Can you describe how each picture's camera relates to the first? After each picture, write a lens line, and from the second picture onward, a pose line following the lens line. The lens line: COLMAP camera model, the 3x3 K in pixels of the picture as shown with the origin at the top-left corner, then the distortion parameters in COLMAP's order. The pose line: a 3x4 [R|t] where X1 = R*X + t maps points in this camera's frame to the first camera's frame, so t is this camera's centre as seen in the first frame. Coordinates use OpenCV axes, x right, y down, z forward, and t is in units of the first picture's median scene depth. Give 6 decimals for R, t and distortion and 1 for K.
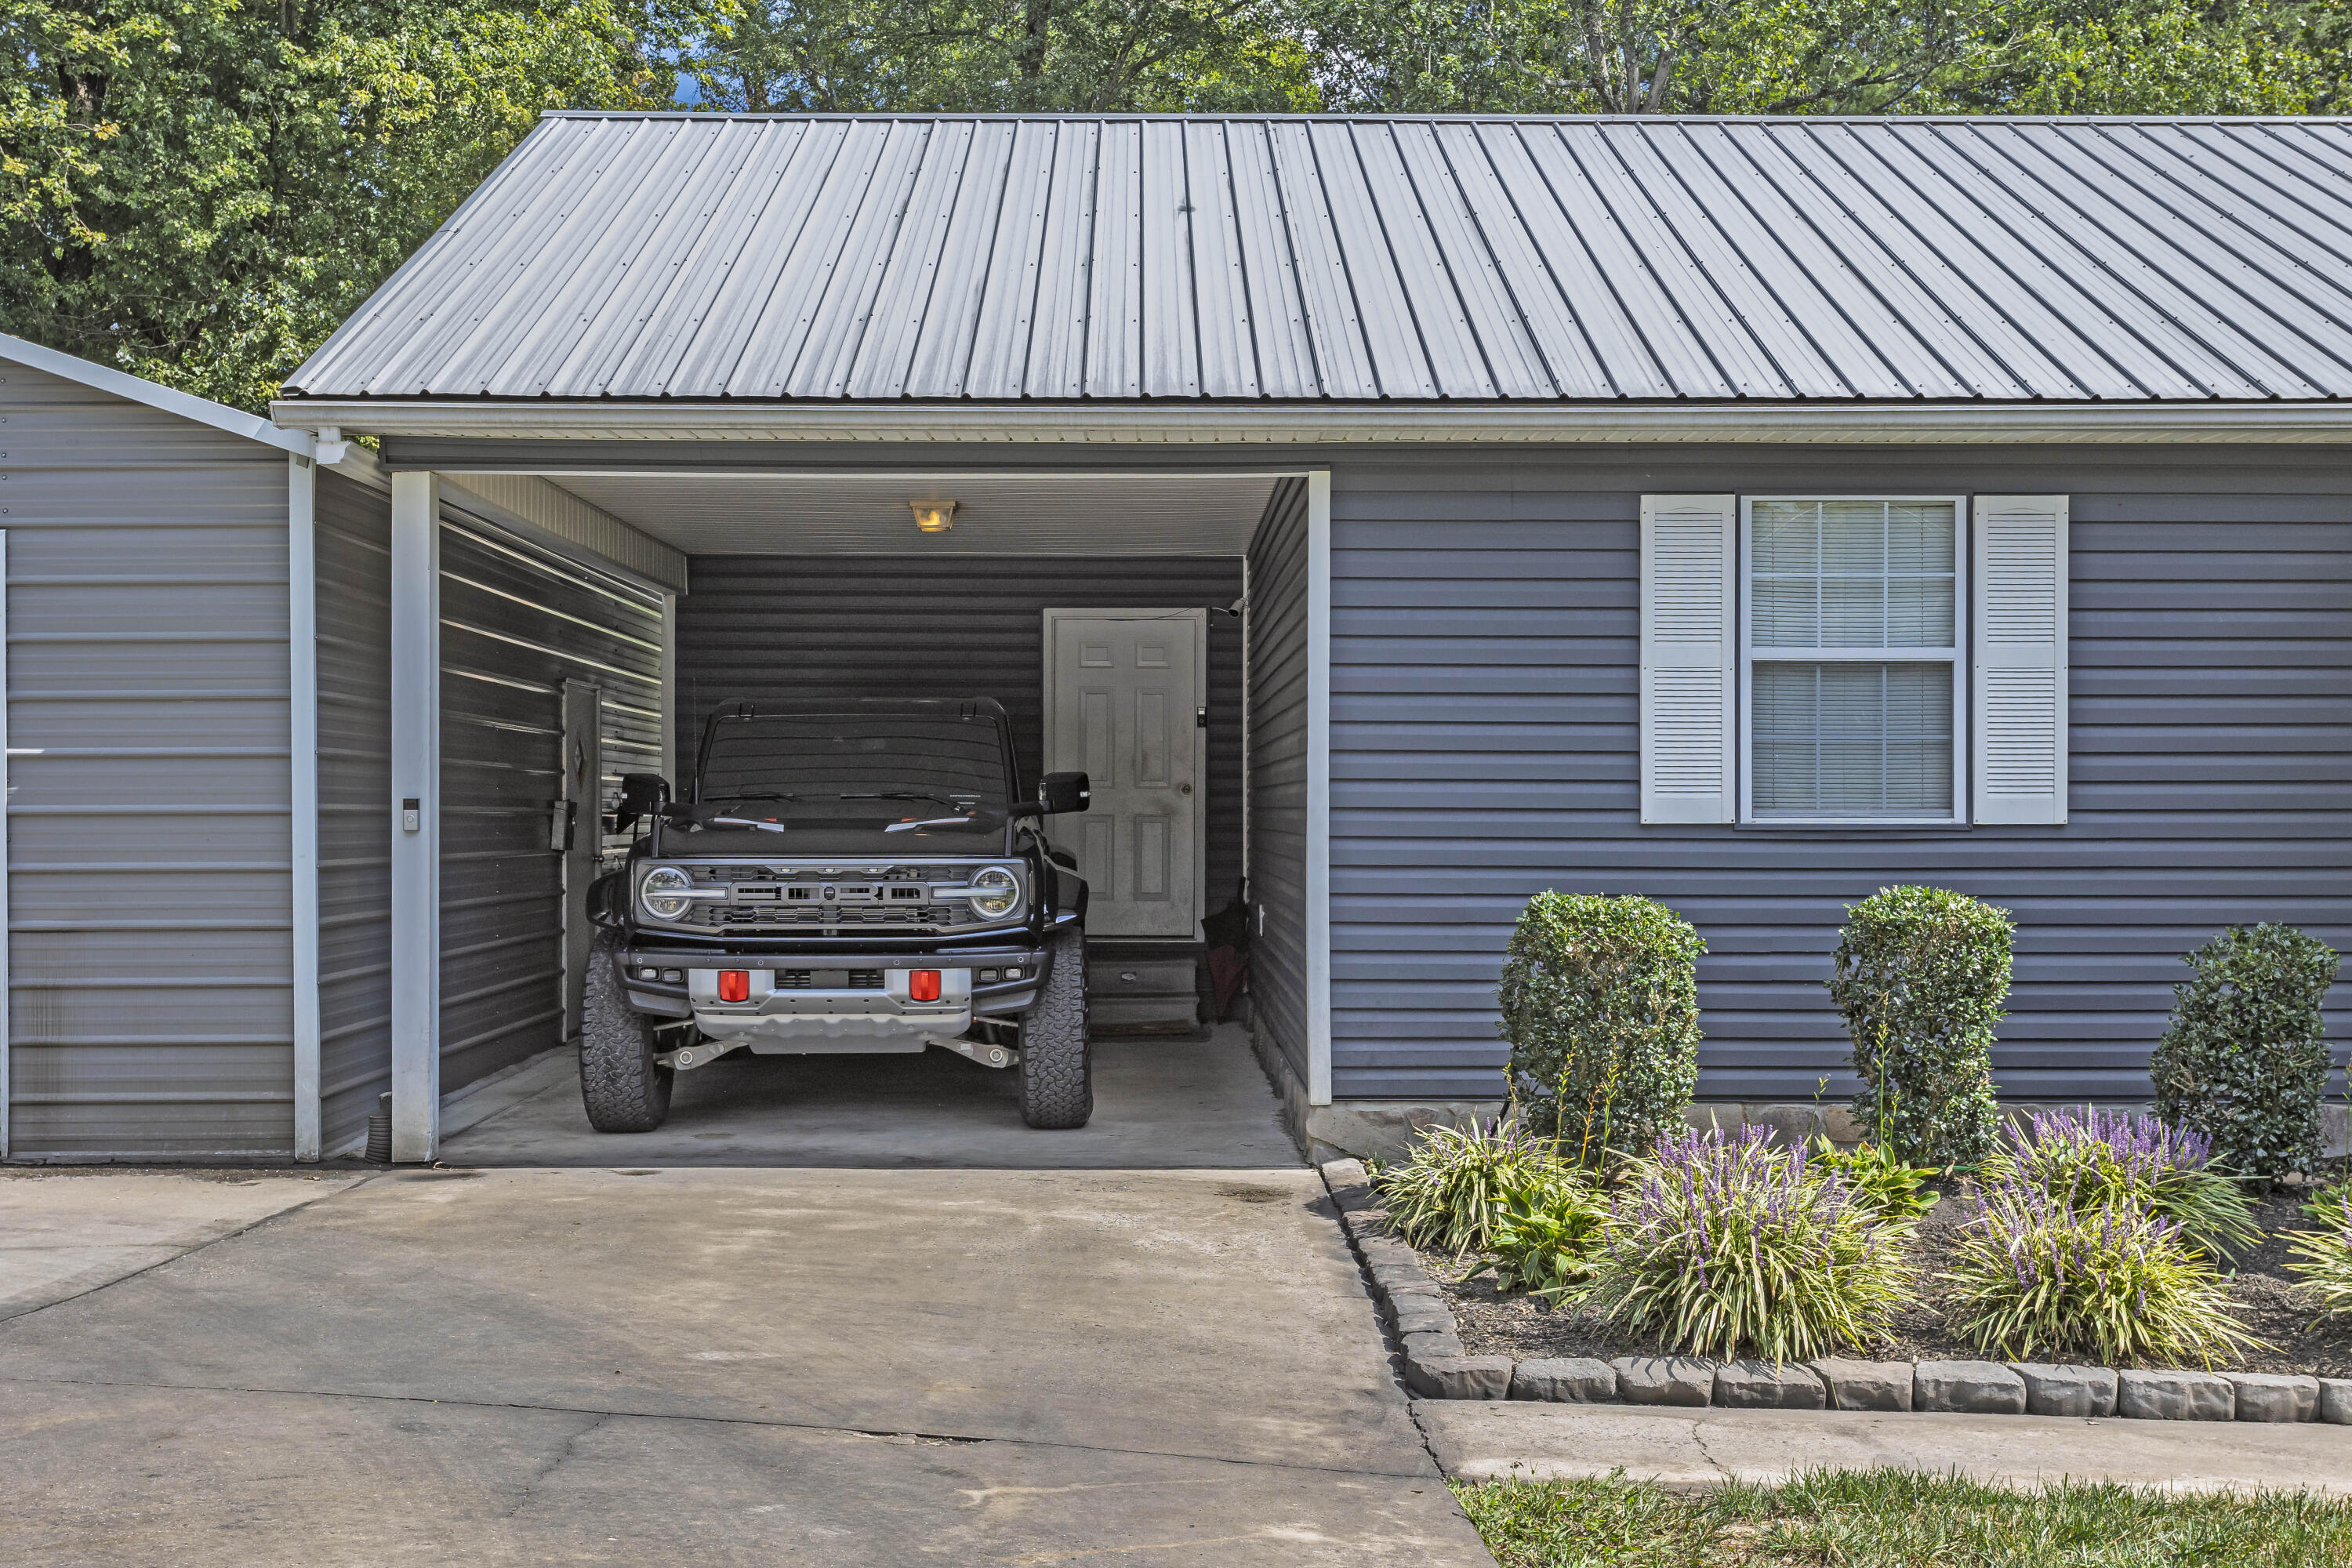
lens RADIAL K [[2619.3, 0, 1174.6], [0, 2619.3, 806.9], [0, 0, 1]] dist [0.017908, 0.000000]
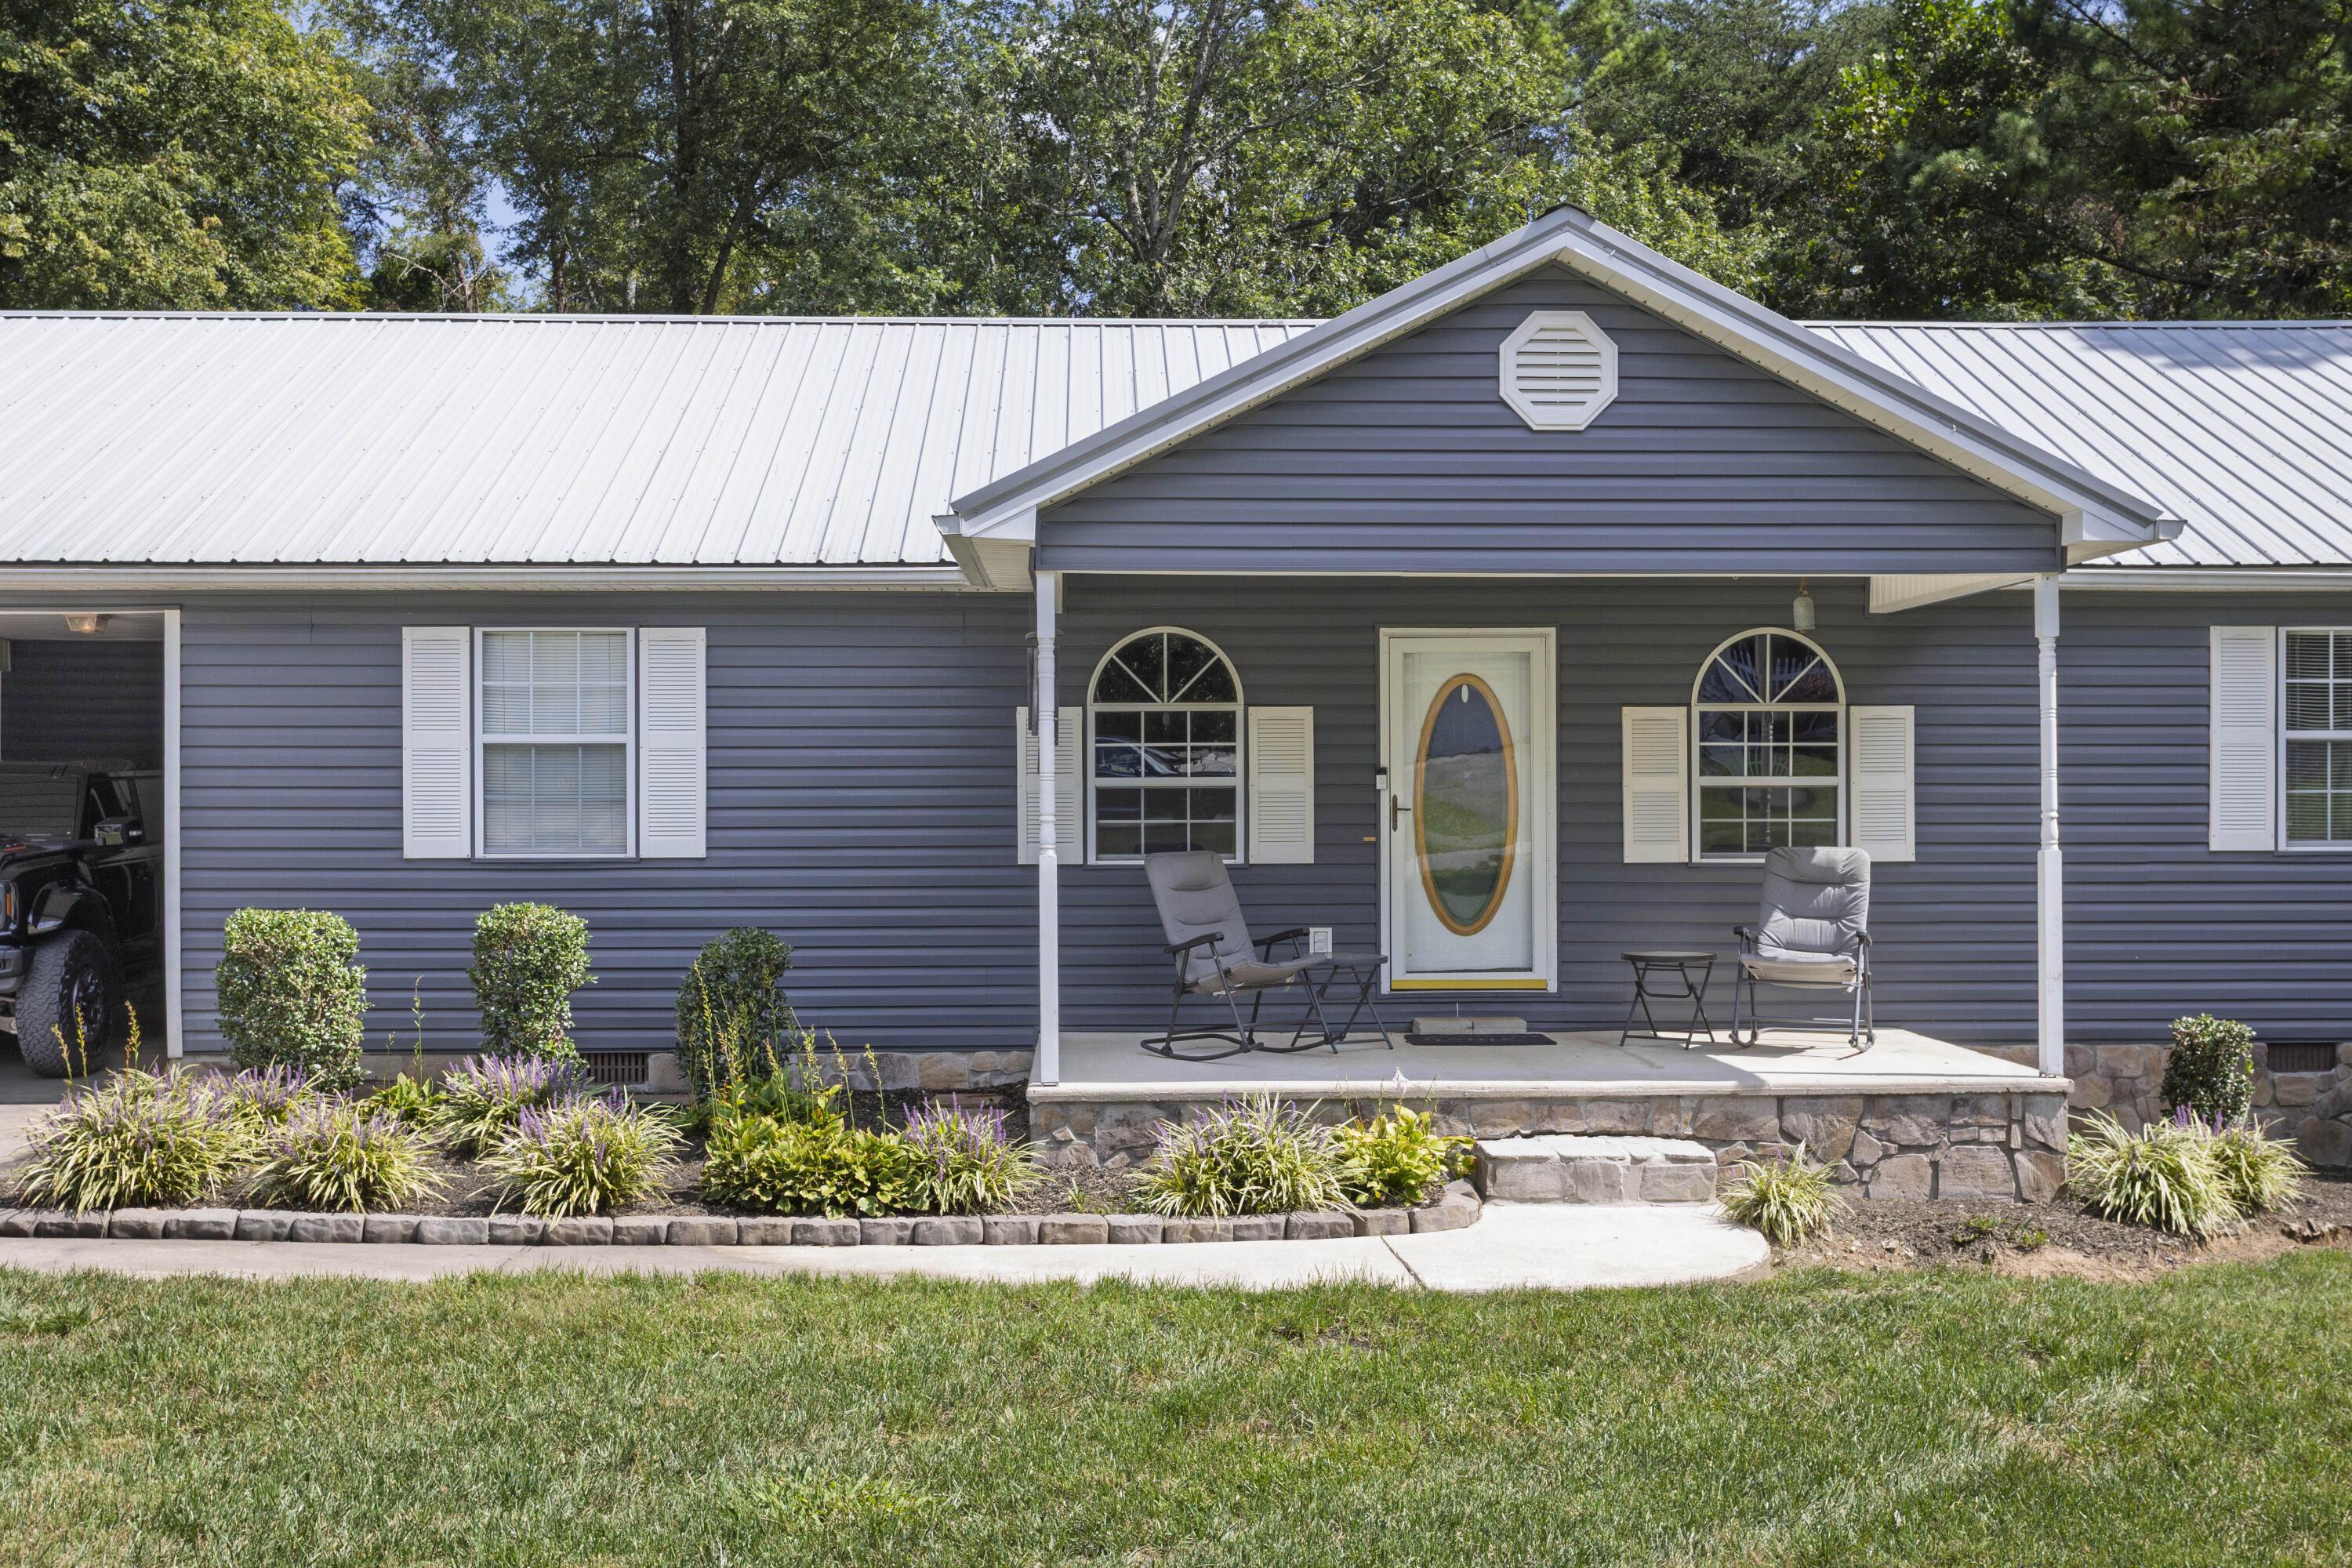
lens RADIAL K [[2408.1, 0, 1178.1], [0, 2408.1, 805.1], [0, 0, 1]] dist [0.011279, 0.000000]
pose [[0.999690, -0.002359, 0.024800, 0.565691], [0.002363, 0.999997, -0.000117, -0.021307], [-0.024799, 0.000175, 0.999692, -0.317115]]
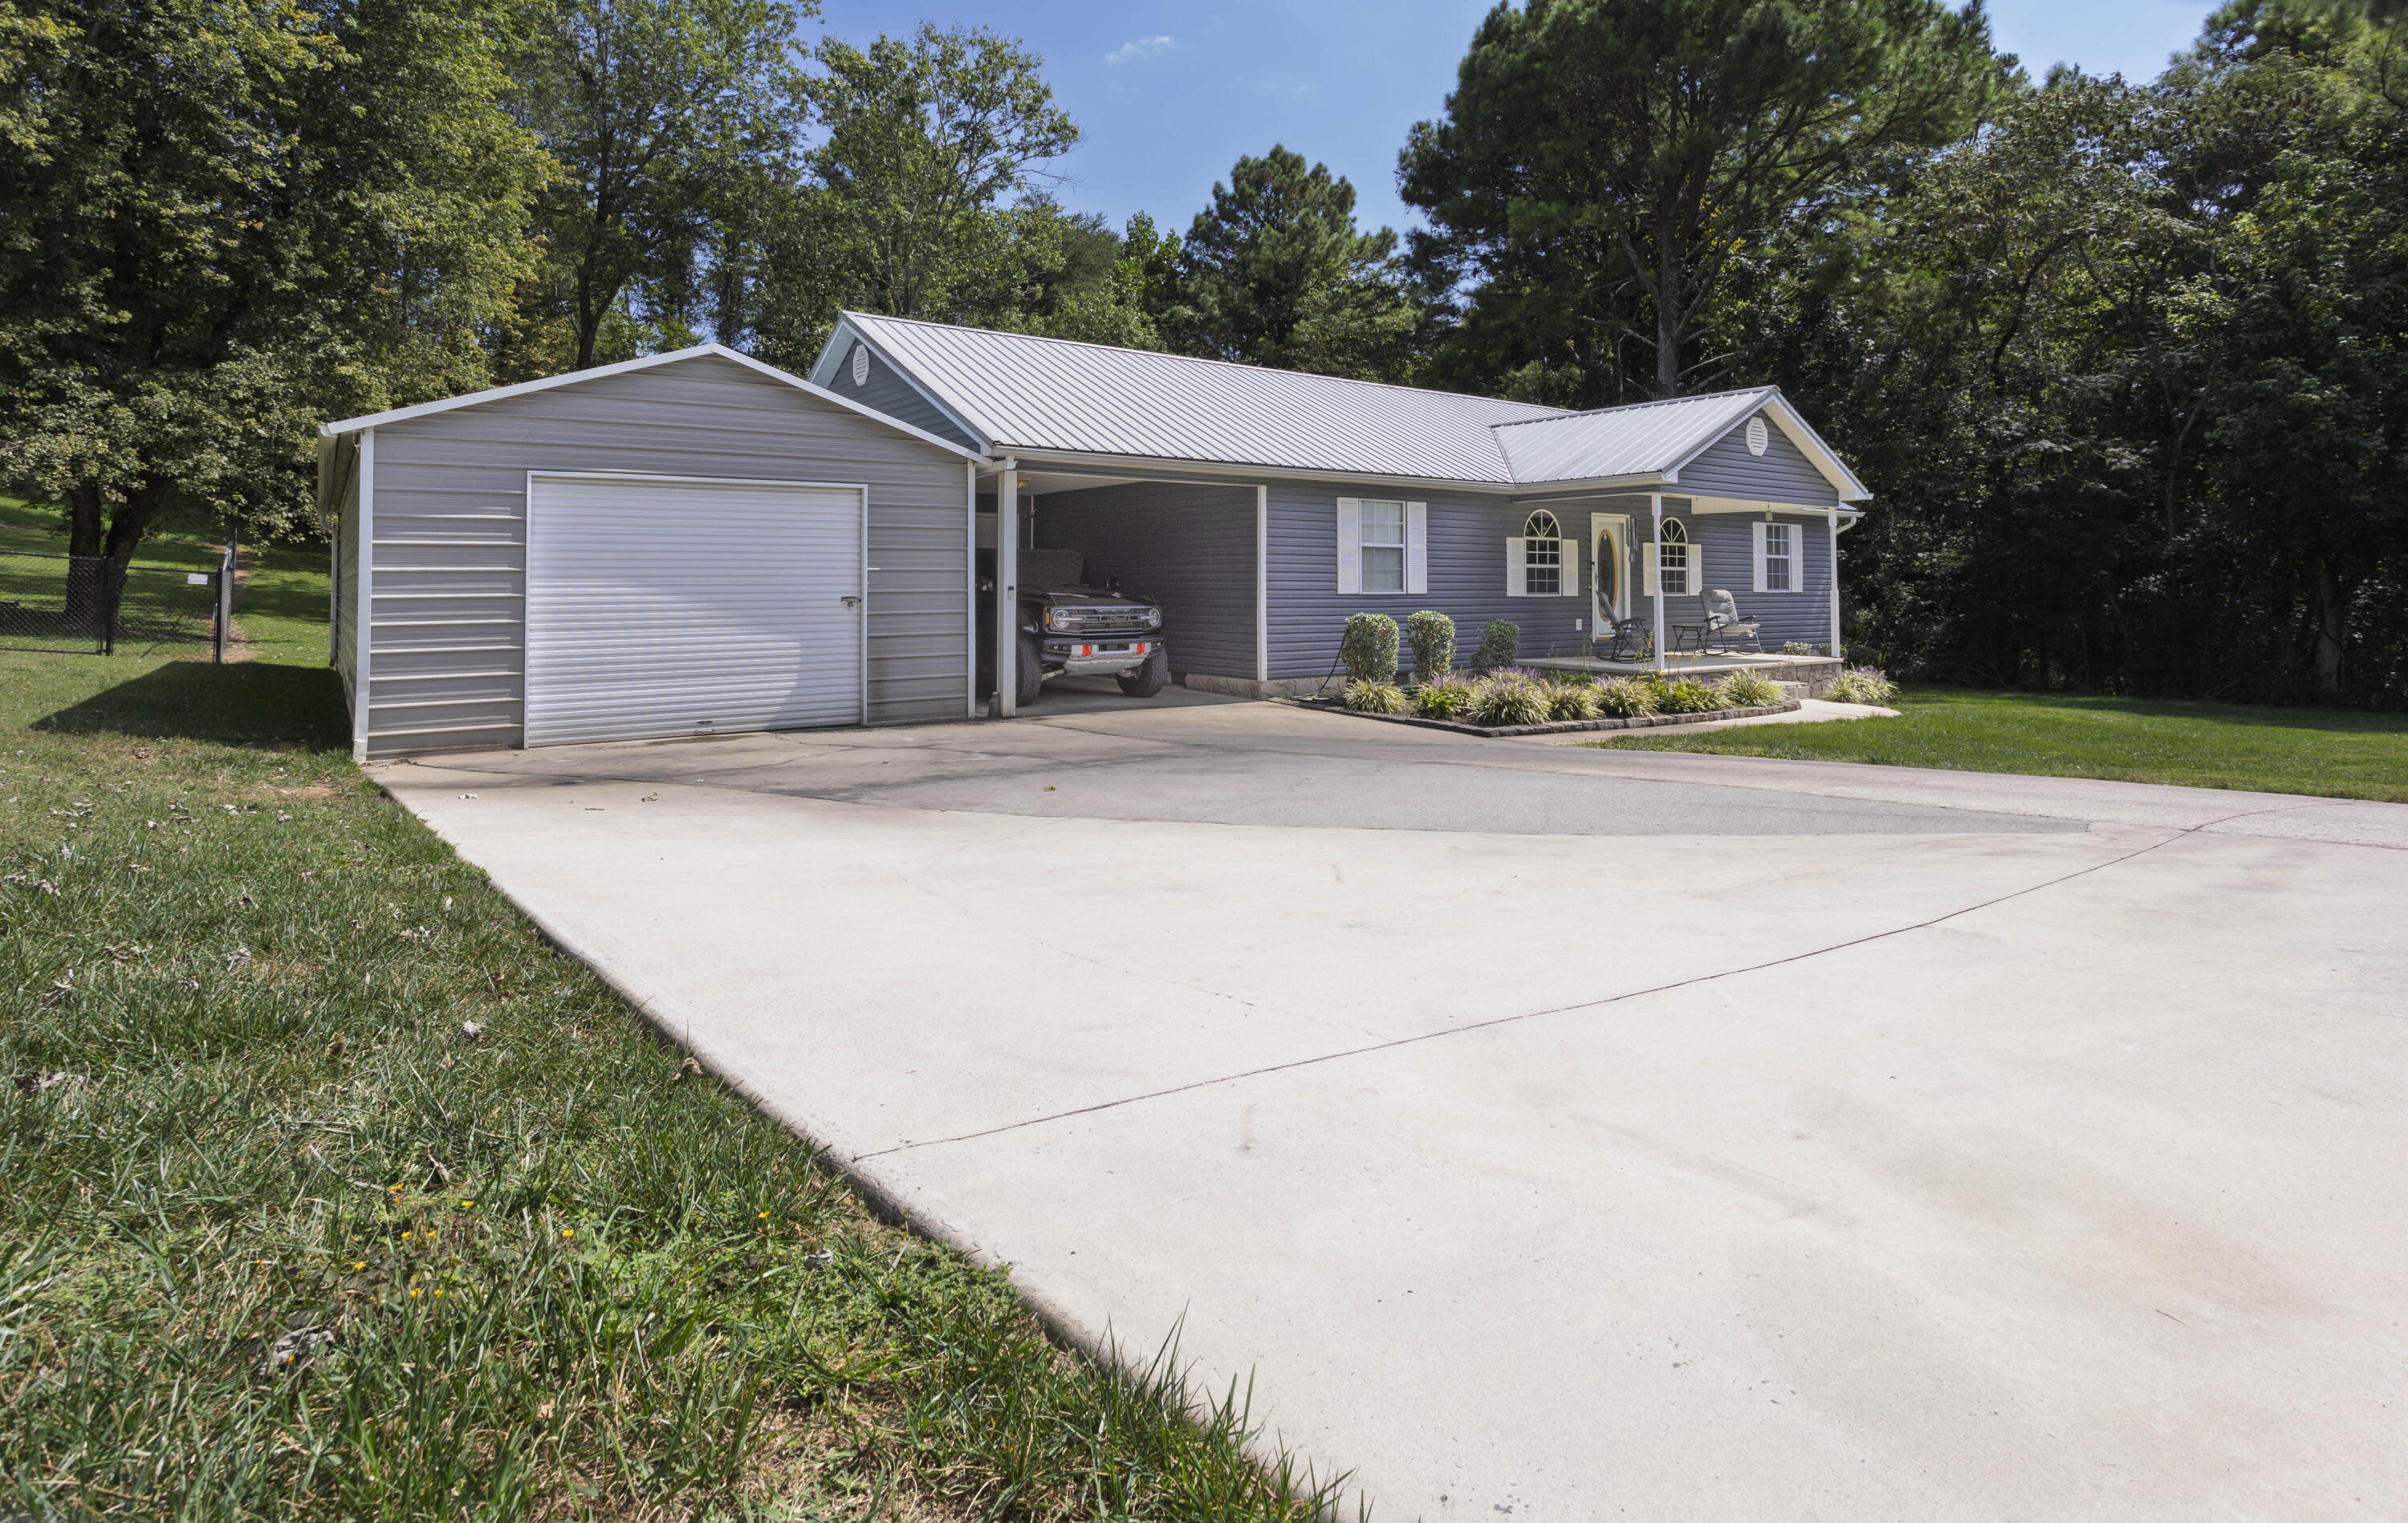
lens RADIAL K [[1212.4, 0, 1178.4], [0, 1212.4, 537.1], [0, 0, 1]] dist [-0.007012, 0.000115]
pose [[0.821695, 0.024932, 0.569383, -0.883991], [-0.000753, 0.999089, -0.042661, -0.000310], [-0.569928, 0.034626, 0.820965, -0.167953]]
